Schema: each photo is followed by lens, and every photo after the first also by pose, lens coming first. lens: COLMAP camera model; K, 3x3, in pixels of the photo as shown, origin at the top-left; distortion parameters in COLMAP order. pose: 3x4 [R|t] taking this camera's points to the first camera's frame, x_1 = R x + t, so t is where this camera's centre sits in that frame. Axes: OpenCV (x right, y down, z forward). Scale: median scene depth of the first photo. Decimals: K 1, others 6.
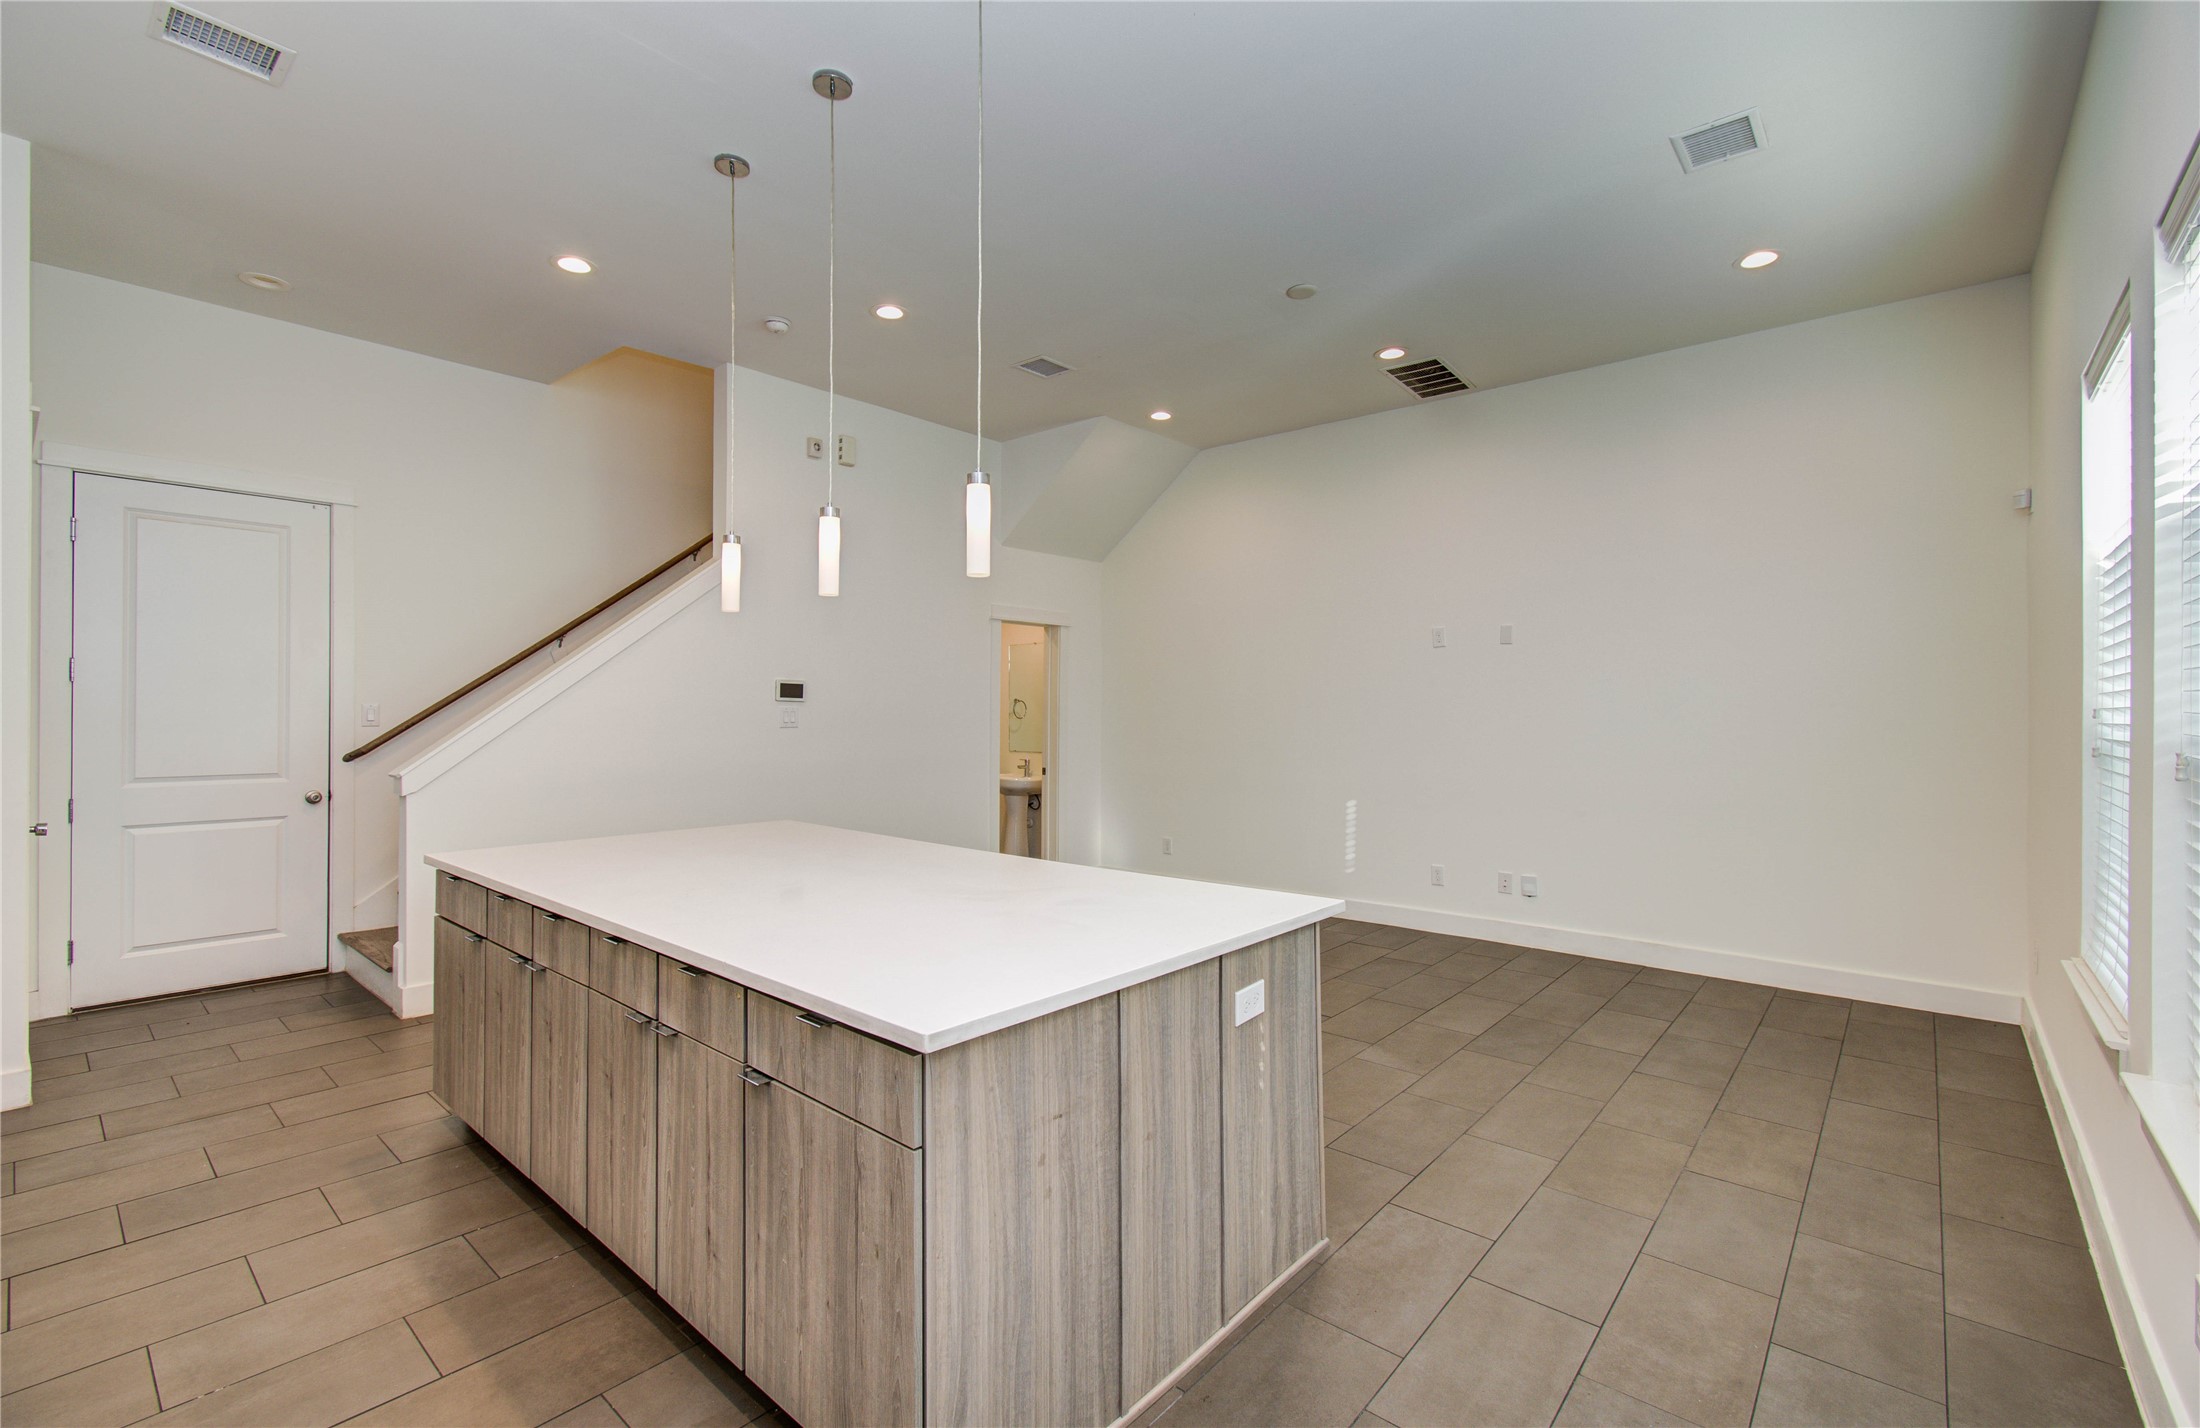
lens RADIAL K [[958.7, 0, 1088.6], [0, 958.7, 713.5], [0, 0, 1]] dist [0.001224, -0.000027]
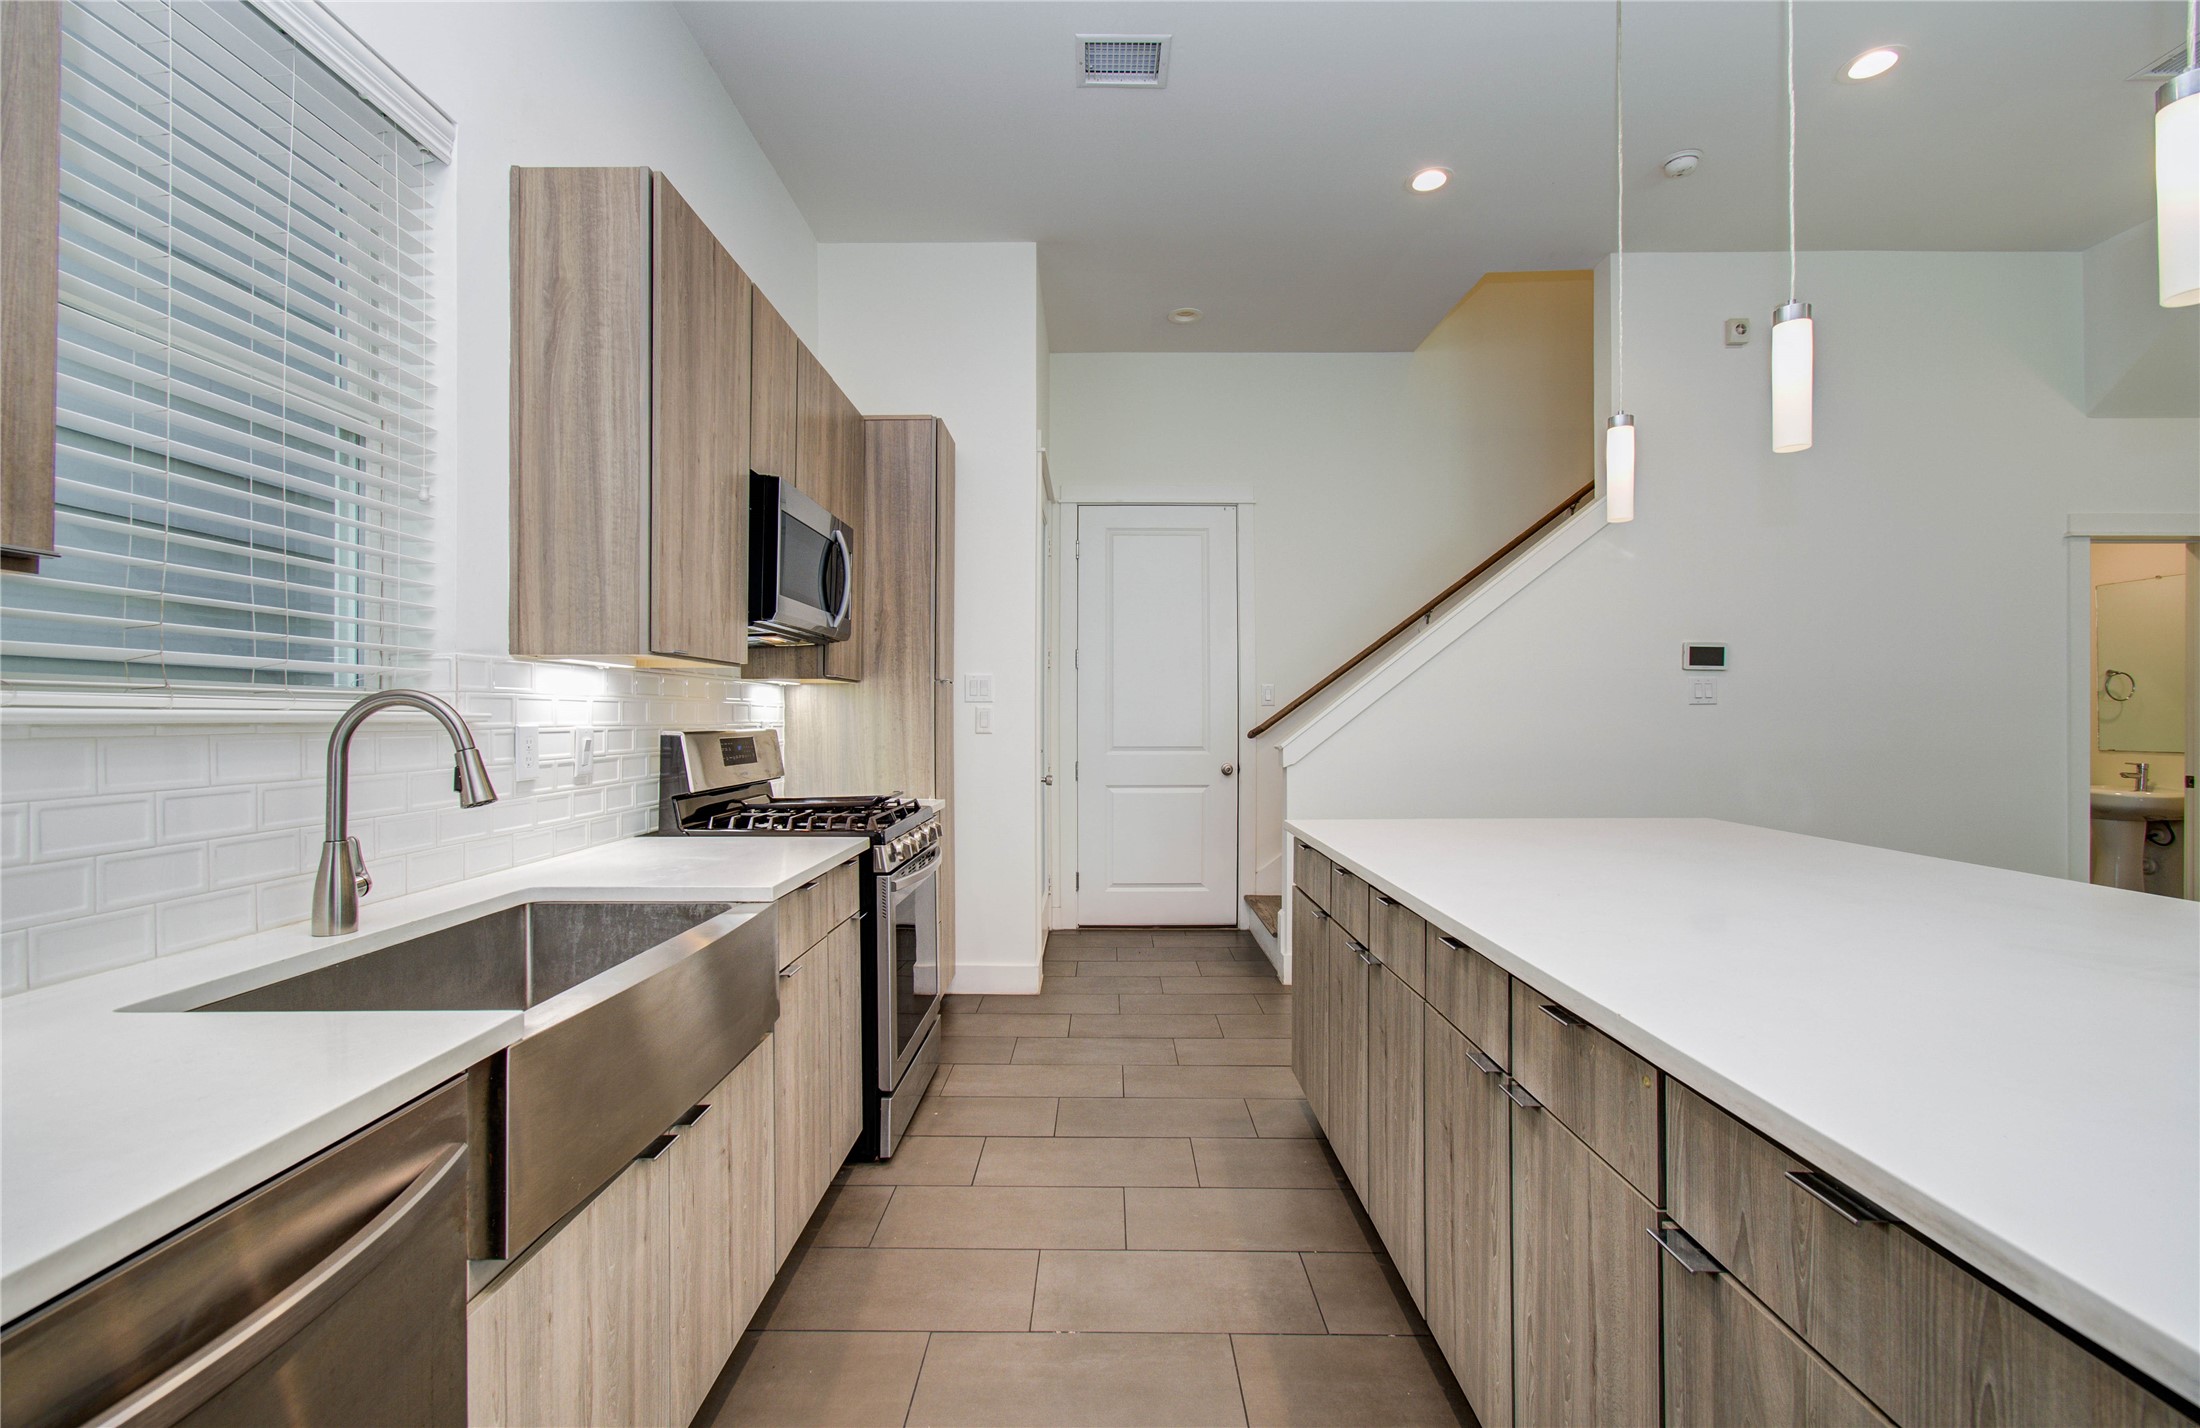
lens RADIAL K [[958.7, 0, 1088.6], [0, 958.7, 713.5], [0, 0, 1]] dist [0.001224, -0.000027]
pose [[0.650700, -0.010469, -0.759263, -0.108595], [0.003606, 0.999936, -0.010697, 0.061768], [0.759326, 0.004223, 0.650696, 0.281240]]
